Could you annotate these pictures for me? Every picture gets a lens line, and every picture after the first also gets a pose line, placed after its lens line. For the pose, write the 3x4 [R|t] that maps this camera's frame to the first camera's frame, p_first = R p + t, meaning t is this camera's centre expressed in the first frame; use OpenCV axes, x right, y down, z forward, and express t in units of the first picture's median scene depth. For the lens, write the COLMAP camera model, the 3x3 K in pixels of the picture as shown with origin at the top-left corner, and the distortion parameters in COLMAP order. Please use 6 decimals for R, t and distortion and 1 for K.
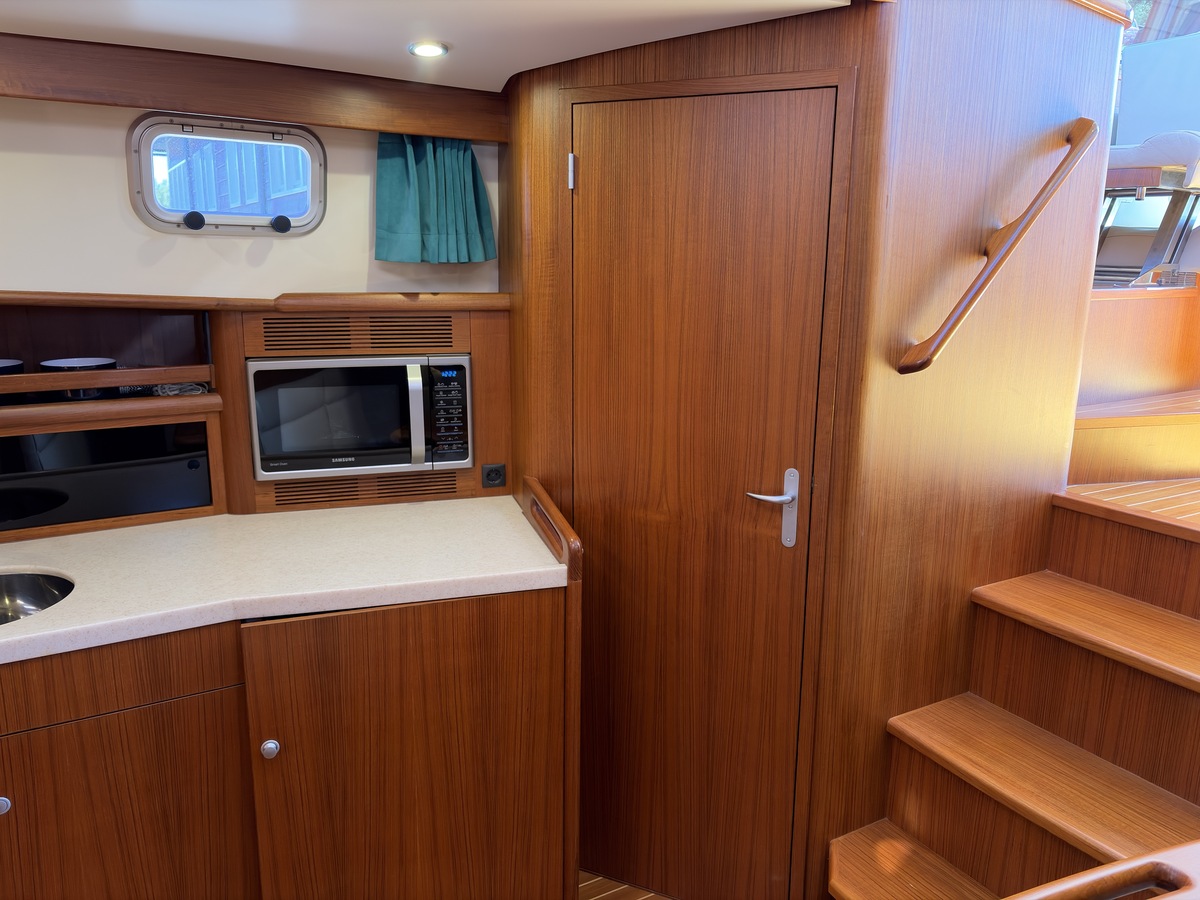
lens RADIAL K [[911.7, 0, 591.8], [0, 911.7, 462.3], [0, 0, 1]] dist [0.046744, -0.042588]
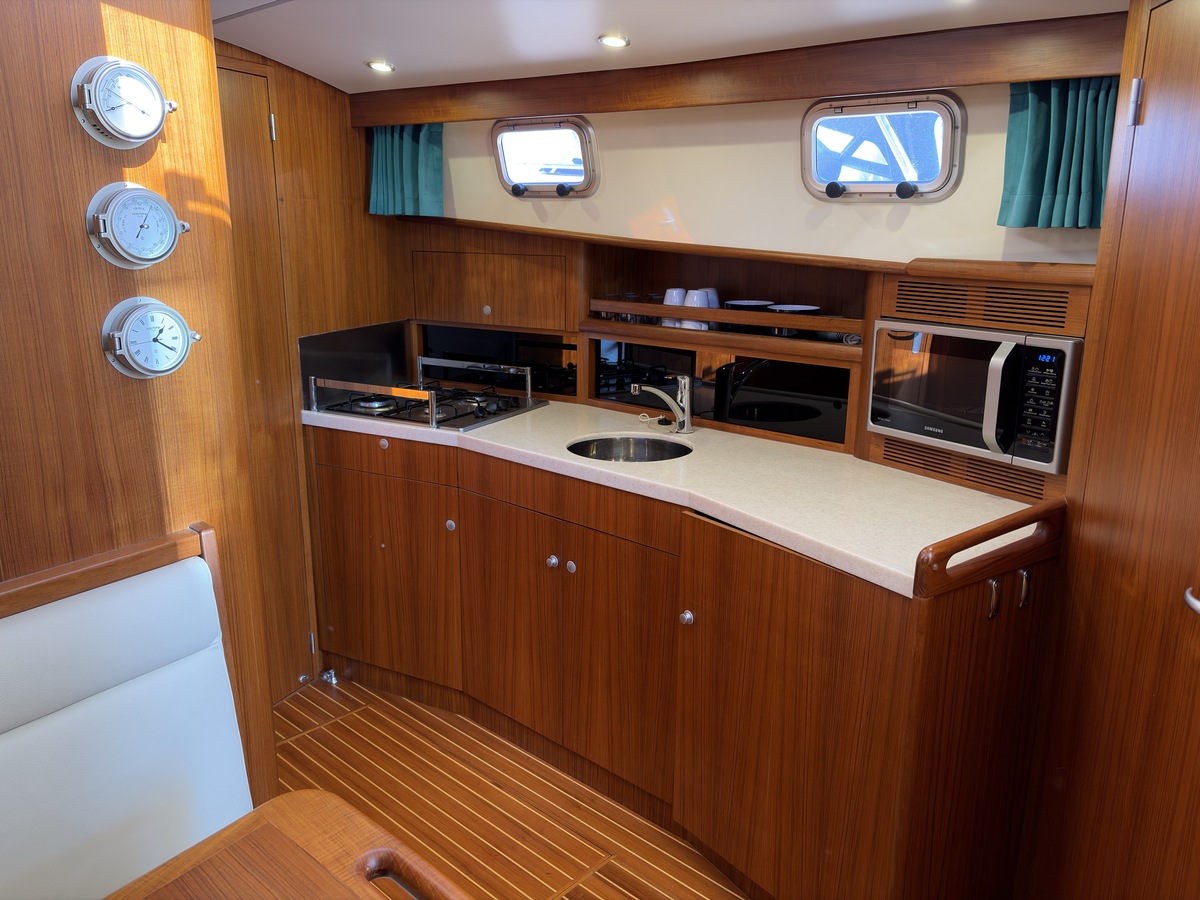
lens RADIAL K [[911.7, 0, 591.8], [0, 911.7, 462.3], [0, 0, 1]] dist [0.046744, -0.042588]
pose [[0.278110, 0.237126, -0.930820, 0.575629], [-0.224321, 0.958288, 0.177100, -0.063788], [0.933989, 0.159549, 0.319701, 0.361109]]
